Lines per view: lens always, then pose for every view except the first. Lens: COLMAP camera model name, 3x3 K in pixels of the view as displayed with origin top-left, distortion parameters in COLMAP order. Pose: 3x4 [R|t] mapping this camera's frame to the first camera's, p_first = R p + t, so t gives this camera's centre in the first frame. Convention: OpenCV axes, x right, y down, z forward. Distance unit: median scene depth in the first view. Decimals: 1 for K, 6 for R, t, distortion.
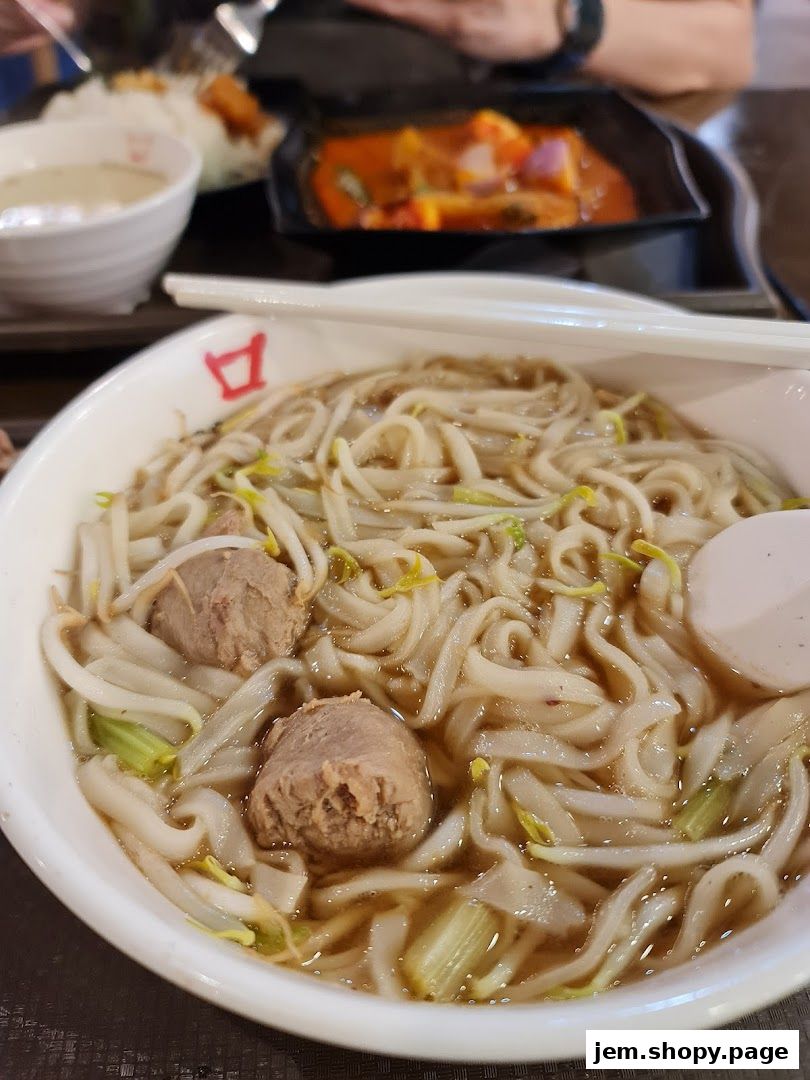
lens RADIAL K [[830.4, 0, 405.0], [0, 830.4, 540.0], [0, 0, 1]] dist [-0.007214, 0.002695]
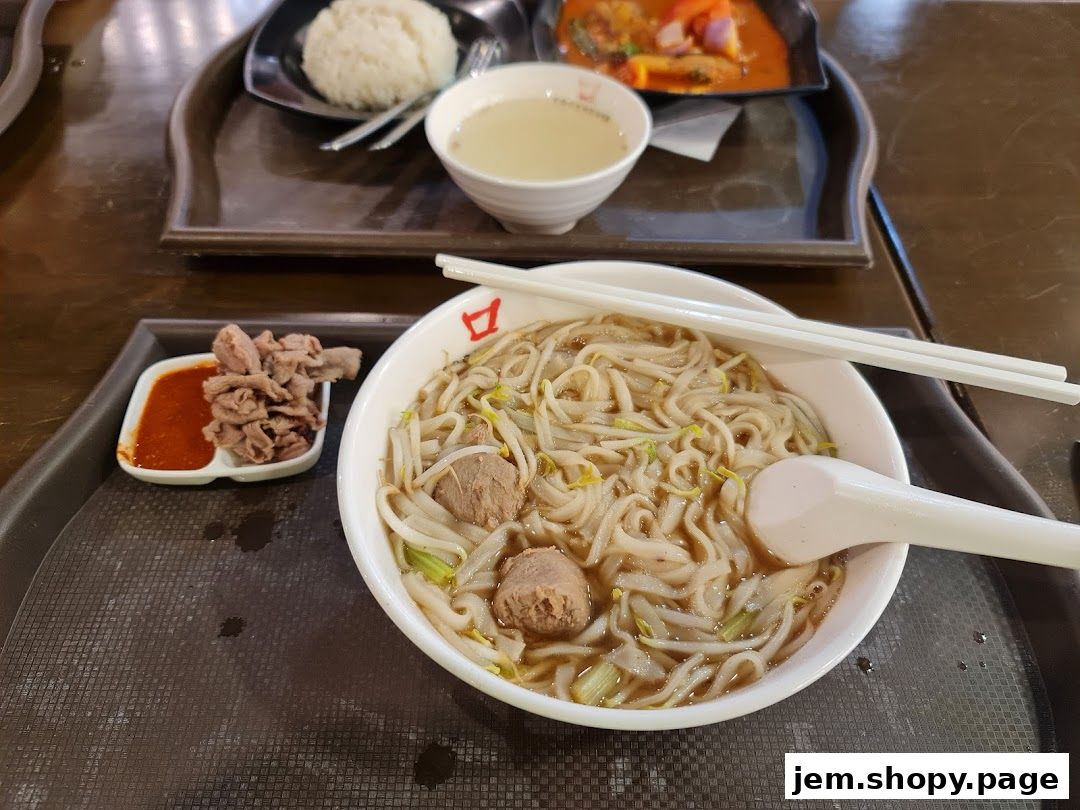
lens RADIAL K [[884.4, 0, 540.0], [0, 884.4, 405.0], [0, 0, 1]] dist [0.057290, 0.003023]
pose [[0.996874, 0.078985, 0.001632, -0.108247], [-0.078550, 0.988748, 0.127305, -0.346231], [0.008442, -0.127035, 0.991862, -0.830715]]
